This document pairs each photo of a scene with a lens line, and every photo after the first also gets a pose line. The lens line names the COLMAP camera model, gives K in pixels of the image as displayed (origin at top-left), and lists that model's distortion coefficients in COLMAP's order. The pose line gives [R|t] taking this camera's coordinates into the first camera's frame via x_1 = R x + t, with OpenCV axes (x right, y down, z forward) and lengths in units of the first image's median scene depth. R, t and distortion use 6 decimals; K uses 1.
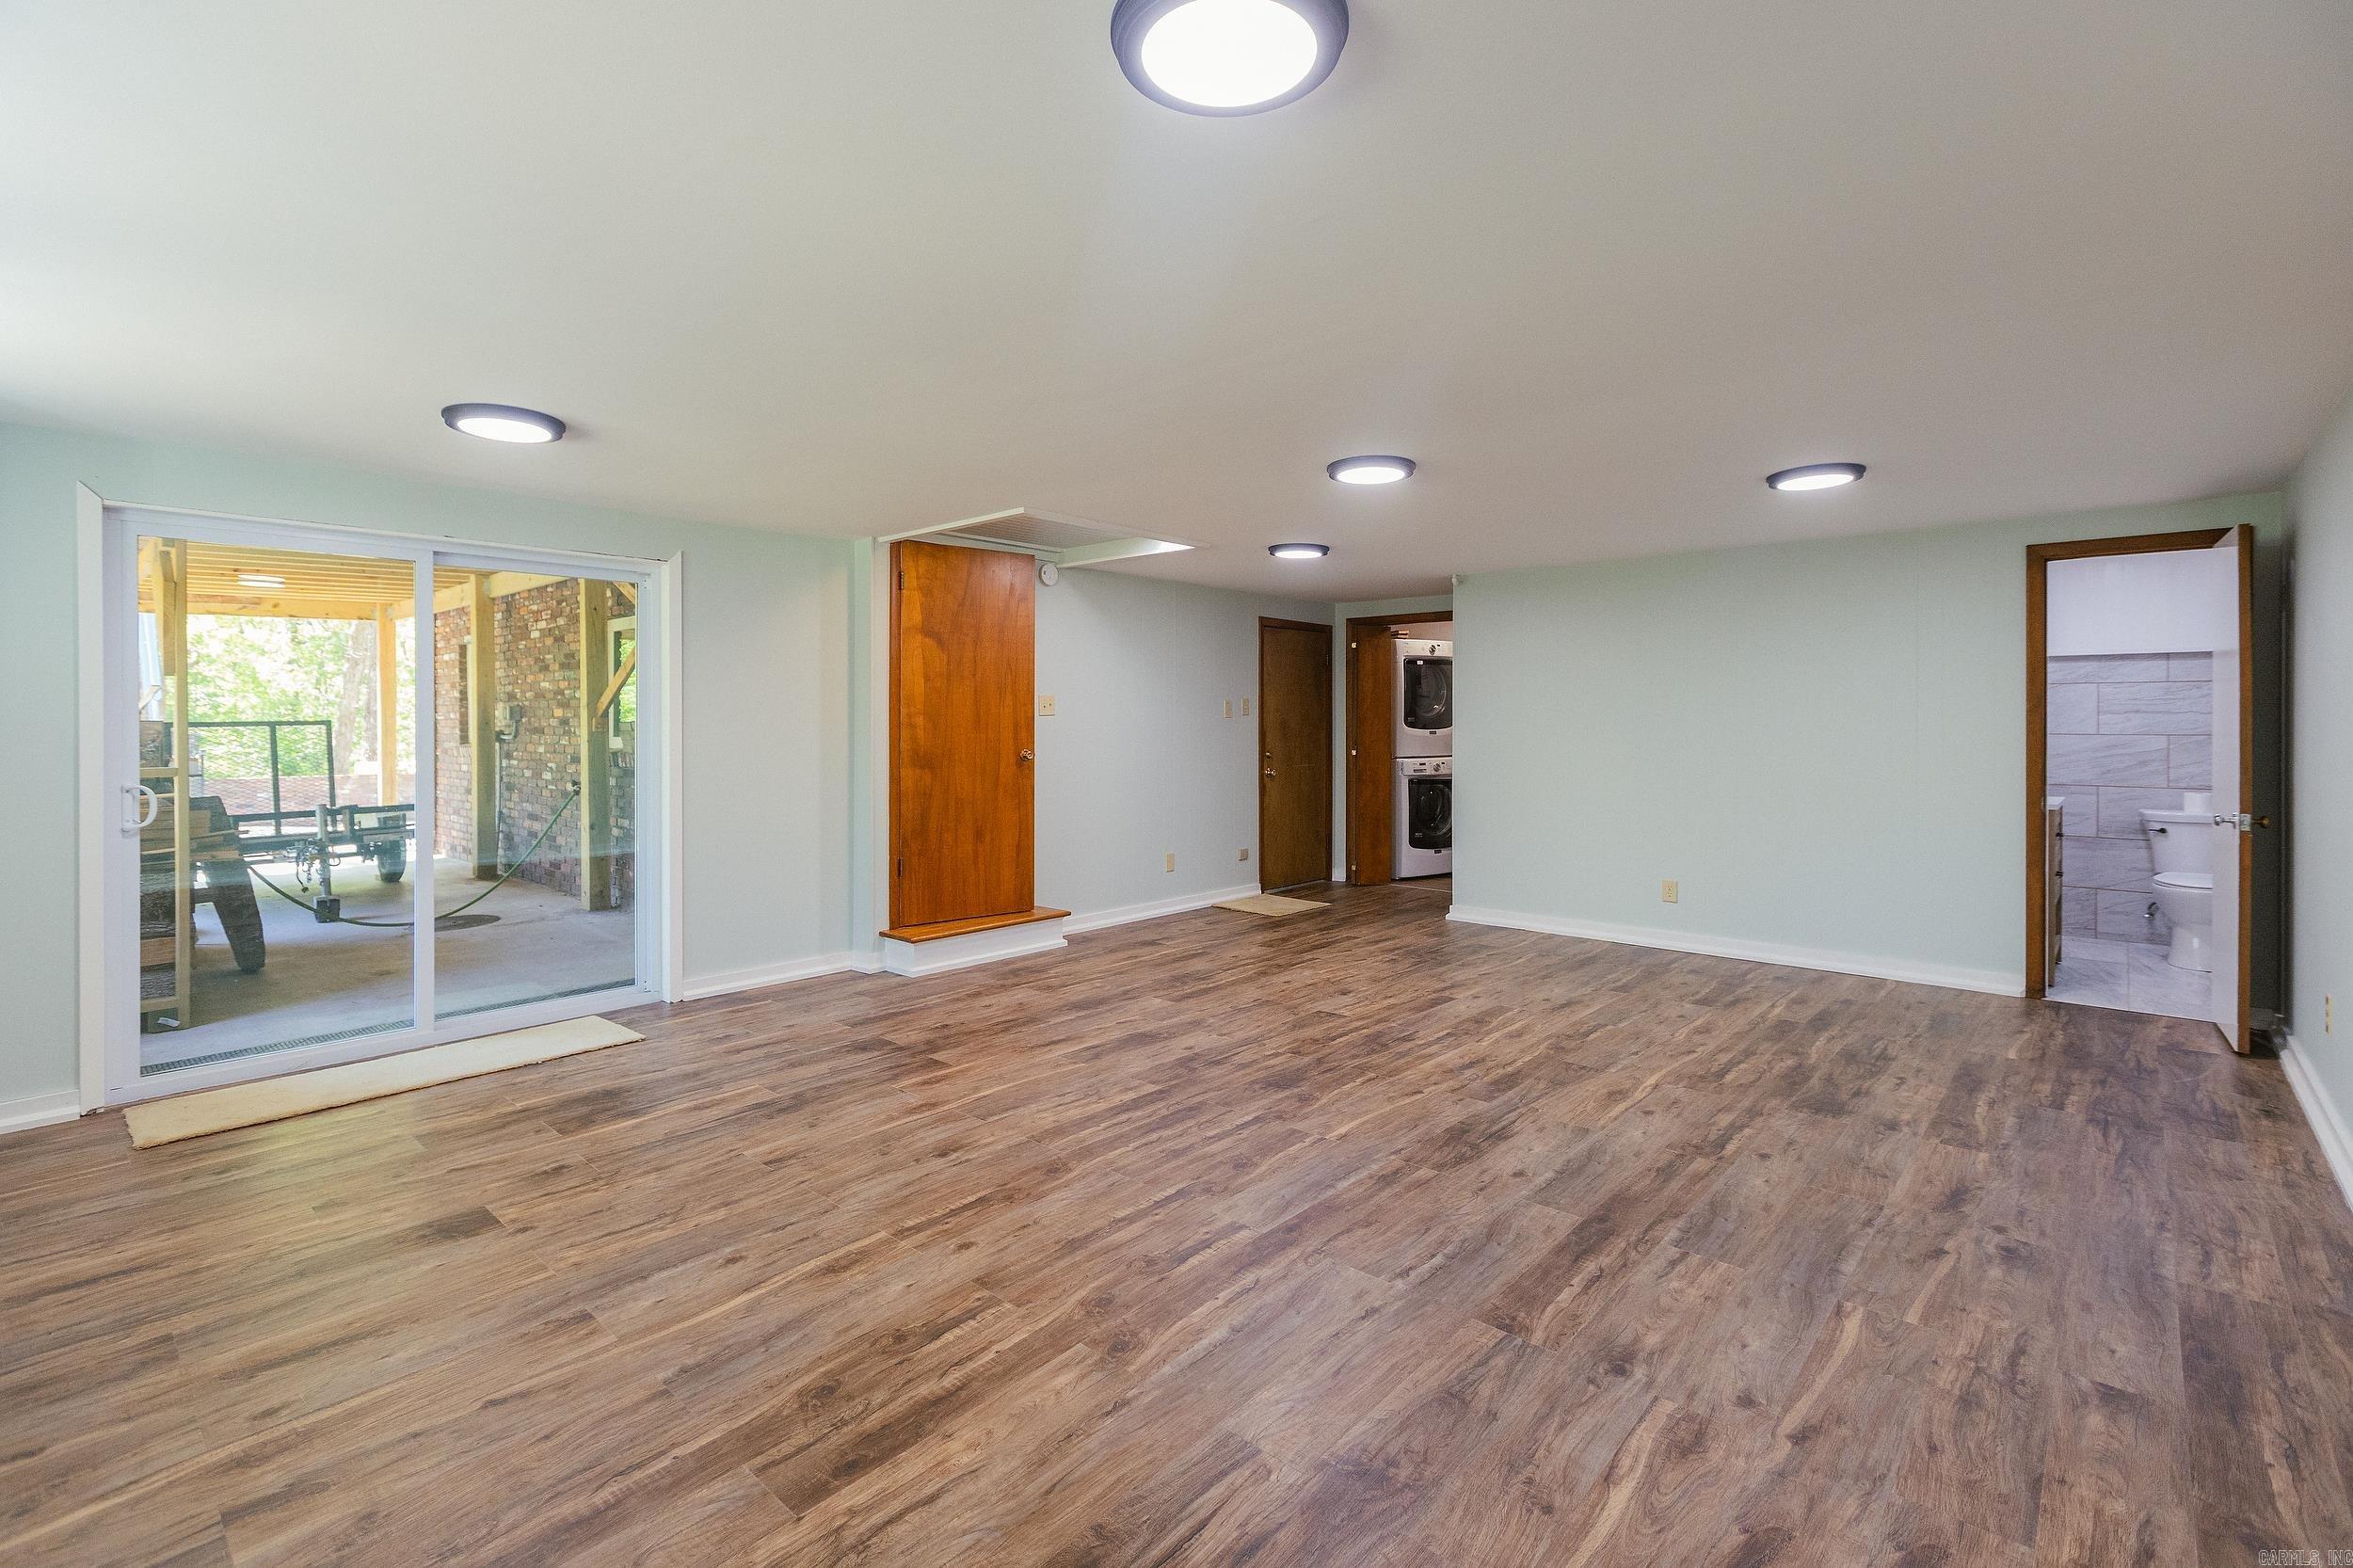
lens RADIAL K [[1048.9, 0, 1169.0], [0, 1048.9, 729.7], [0, 0, 1]] dist [-0.003491, 0.000015]
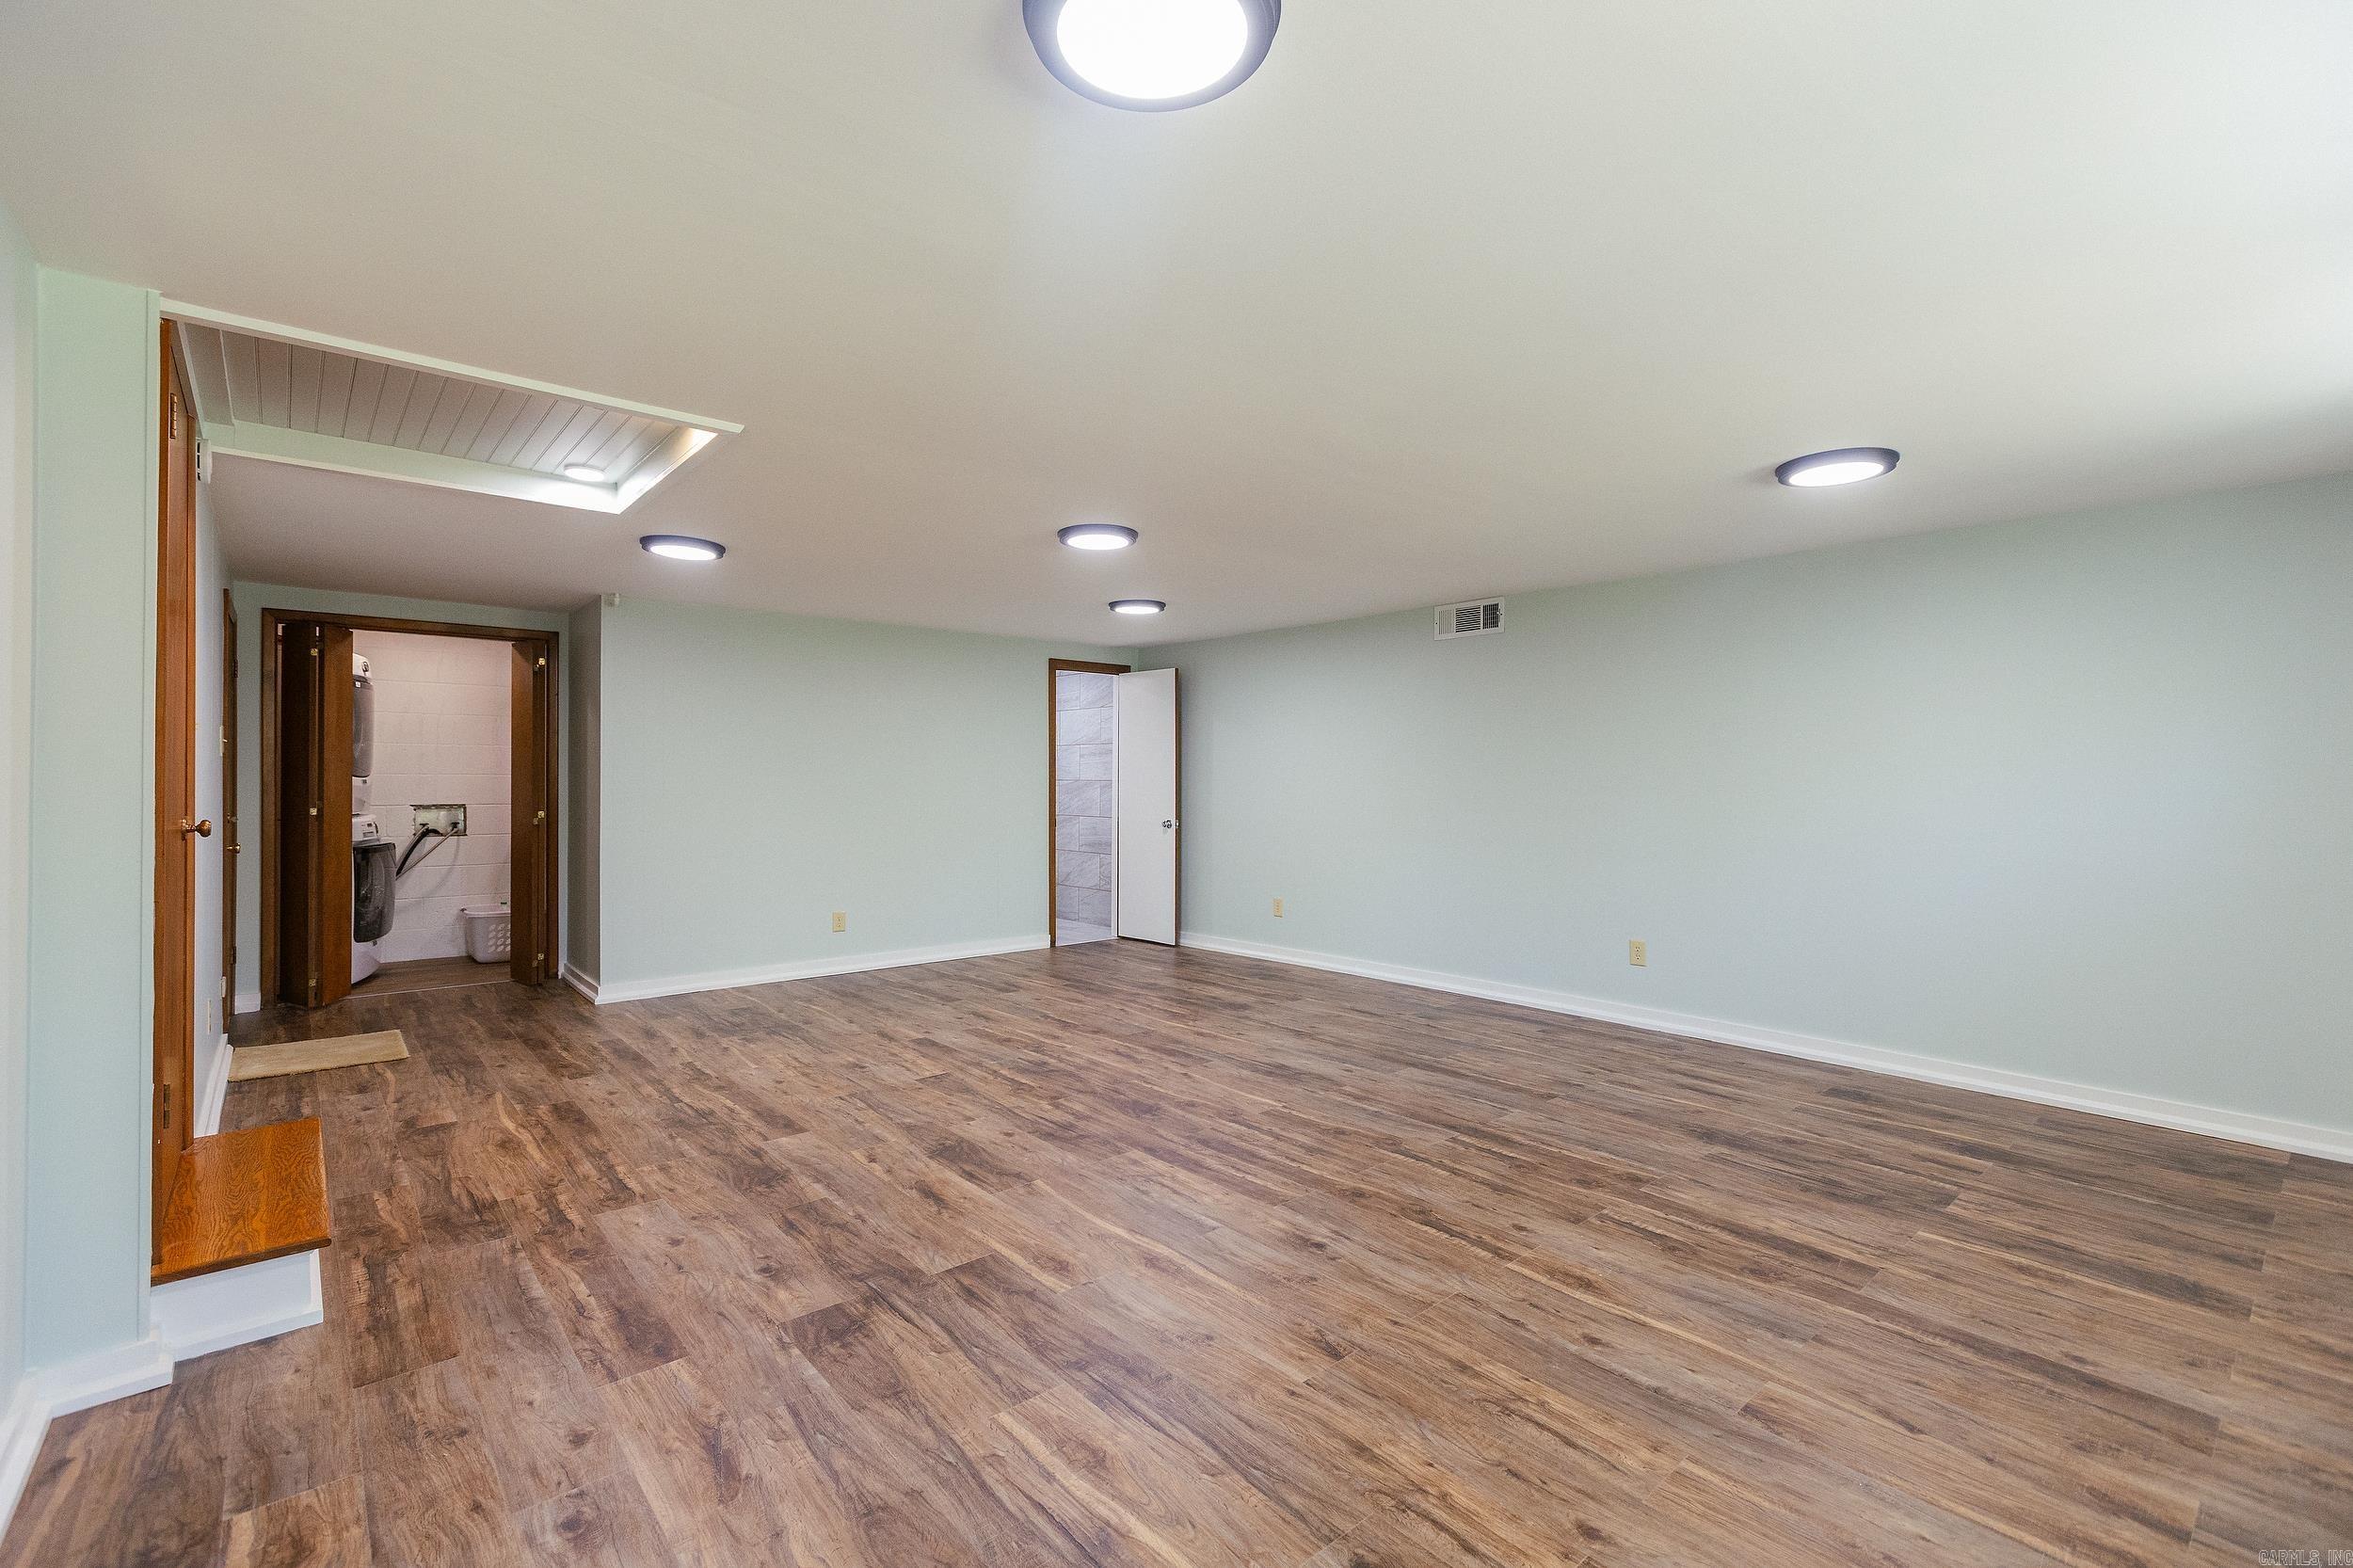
lens RADIAL K [[1048.9, 0, 1171.0], [0, 1048.9, 776.2], [0, 0, 1]] dist [-0.003491, 0.000015]
pose [[0.126334, -0.001101, 0.991987, -1.246074], [0.003469, 0.999994, 0.000668, 0.007457], [-0.991982, 0.003356, 0.126337, 1.132293]]
